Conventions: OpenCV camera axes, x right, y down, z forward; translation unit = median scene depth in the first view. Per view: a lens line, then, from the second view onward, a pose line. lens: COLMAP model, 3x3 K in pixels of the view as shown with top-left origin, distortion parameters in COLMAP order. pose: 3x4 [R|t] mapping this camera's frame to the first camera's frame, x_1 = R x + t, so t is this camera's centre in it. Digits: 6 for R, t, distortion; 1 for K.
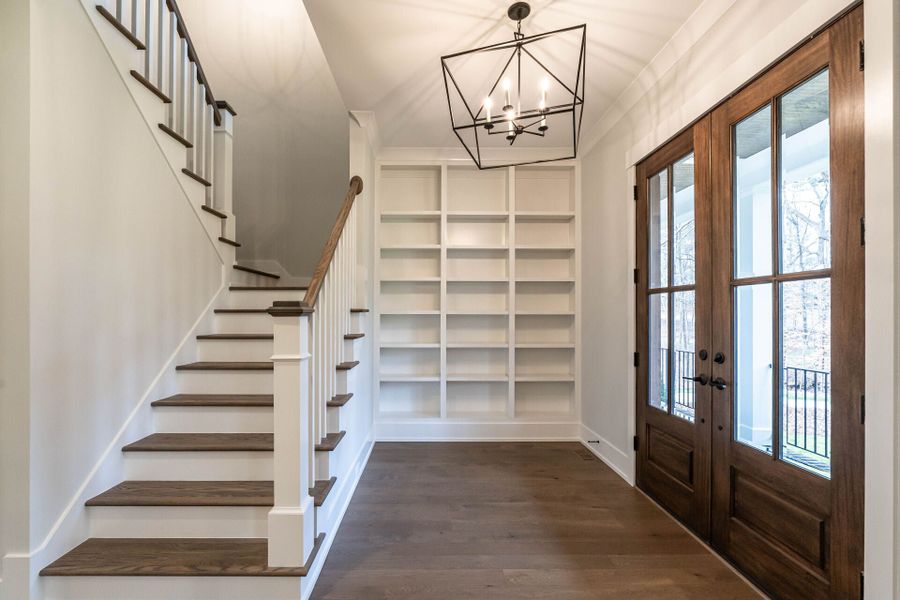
lens RADIAL K [[427.5, 0, 450.0], [0, 427.5, 300.0], [0, 0, 1]] dist [-0.000402, 0.000488]
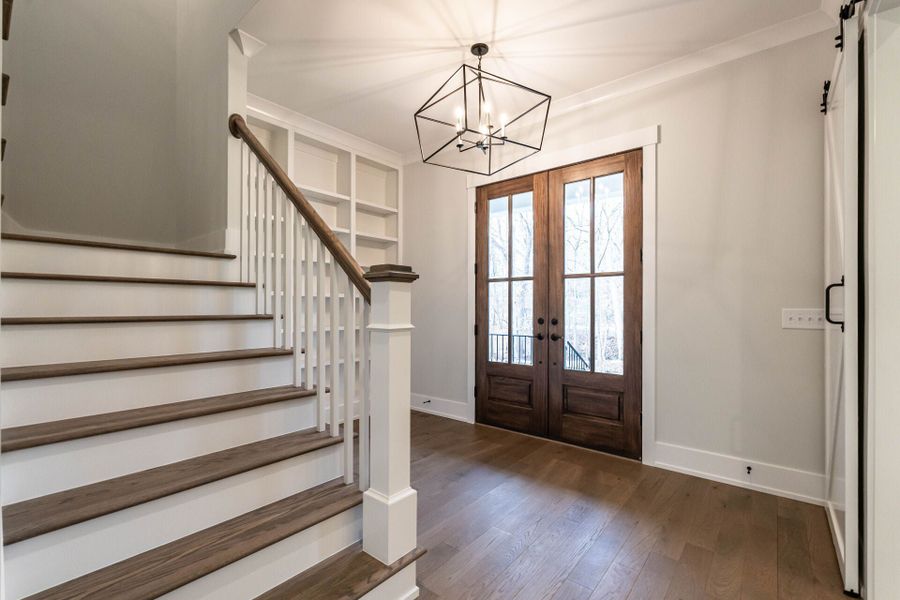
lens RADIAL K [[427.5, 0, 450.0], [0, 427.5, 300.0], [0, 0, 1]] dist [-0.000402, 0.000488]
pose [[0.602800, 0.016911, 0.797713, -0.884248], [-0.020612, 0.999772, -0.005619, 0.065857], [-0.797626, -0.013055, 0.603011, 0.310135]]
